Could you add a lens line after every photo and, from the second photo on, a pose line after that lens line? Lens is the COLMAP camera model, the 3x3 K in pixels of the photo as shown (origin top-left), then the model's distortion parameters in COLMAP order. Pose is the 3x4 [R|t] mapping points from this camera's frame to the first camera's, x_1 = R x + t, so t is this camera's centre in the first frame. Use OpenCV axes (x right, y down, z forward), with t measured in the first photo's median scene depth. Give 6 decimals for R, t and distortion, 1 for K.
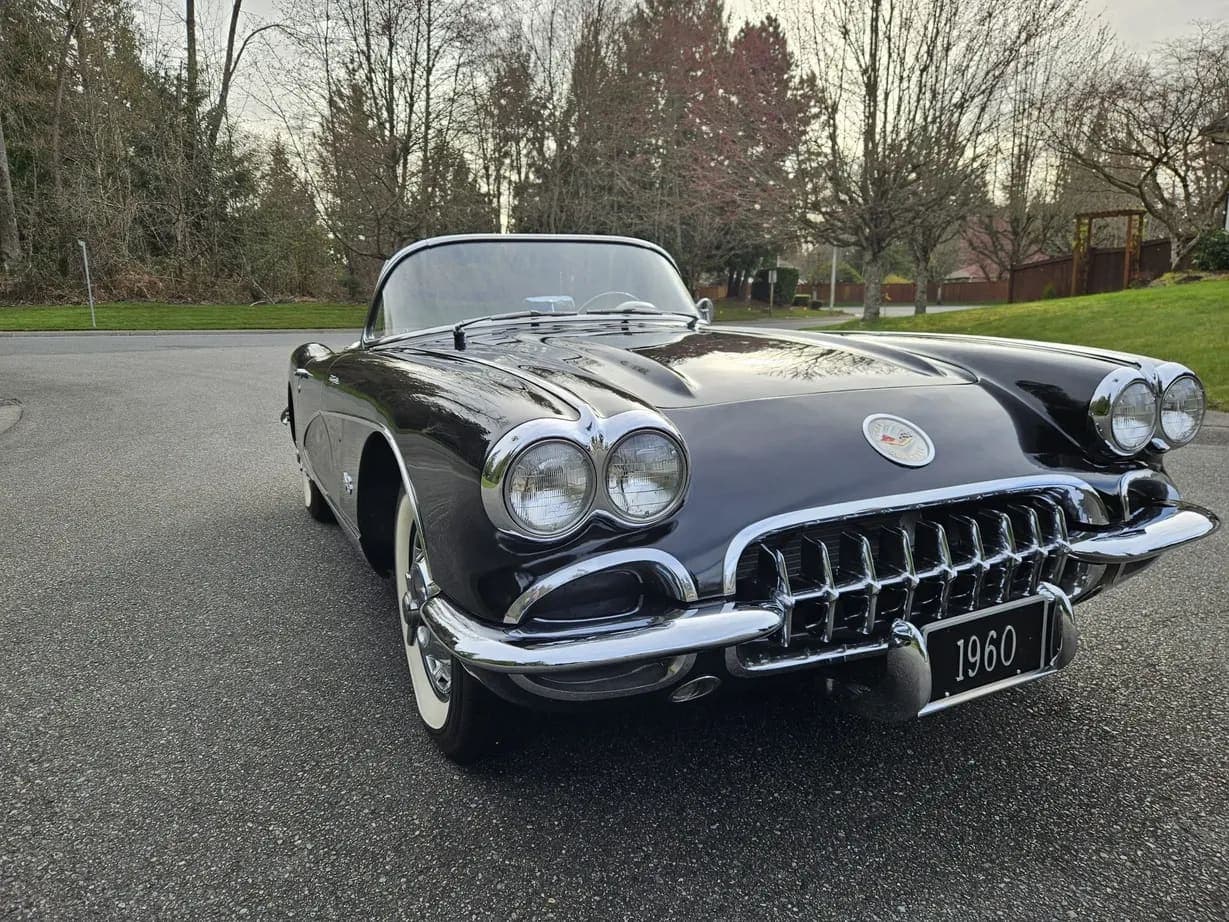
lens RADIAL K [[824.7, 0, 606.5], [0, 824.7, 461.2], [0, 0, 1]] dist [0.073308, -0.060461]
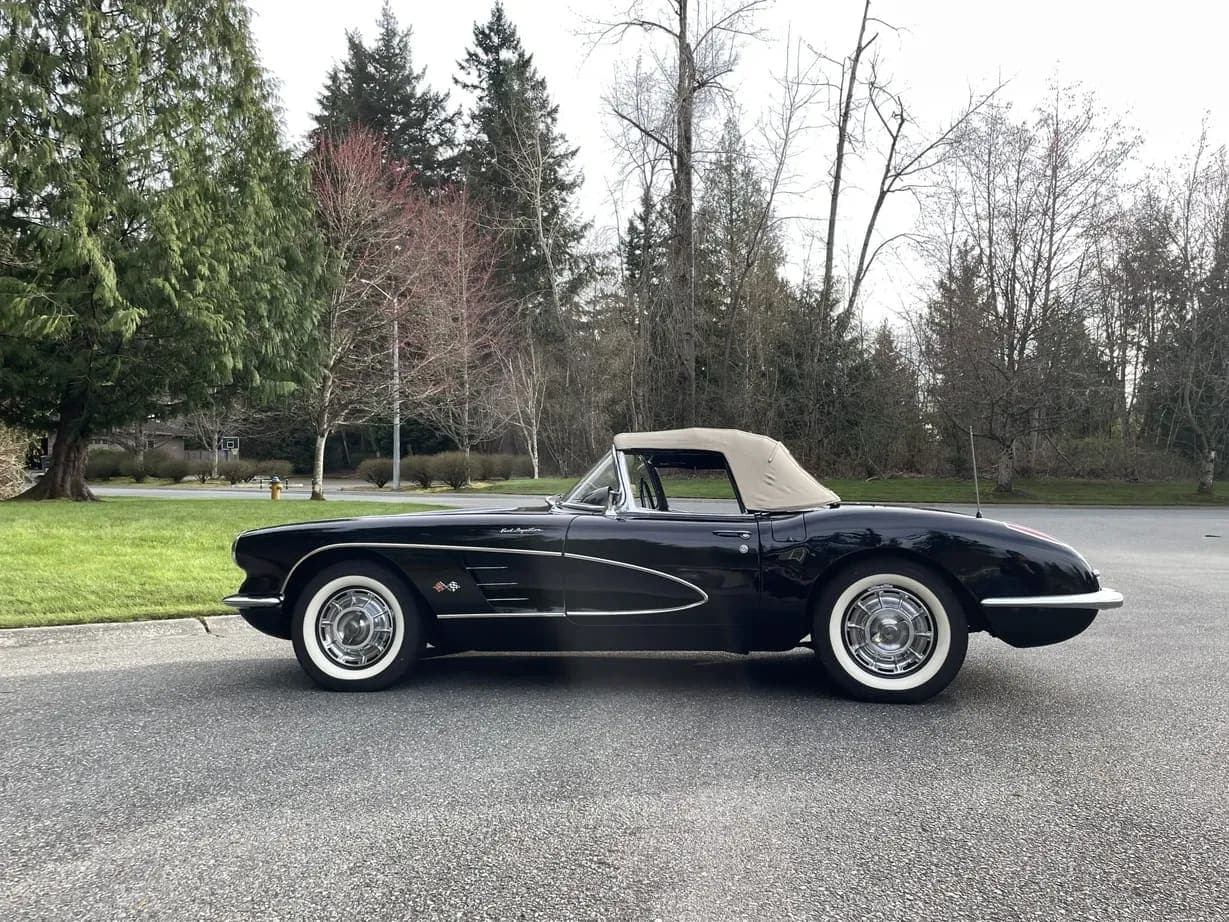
lens RADIAL K [[922.4, 0, 614.5], [0, 922.4, 461.0], [0, 0, 1]] dist [0.090750, -0.120136]
pose [[0.811825, 0.003796, -0.583888, 0.025978], [-0.120880, 0.979408, -0.161701, 0.027146], [0.571251, 0.201854, 0.795567, -0.173383]]
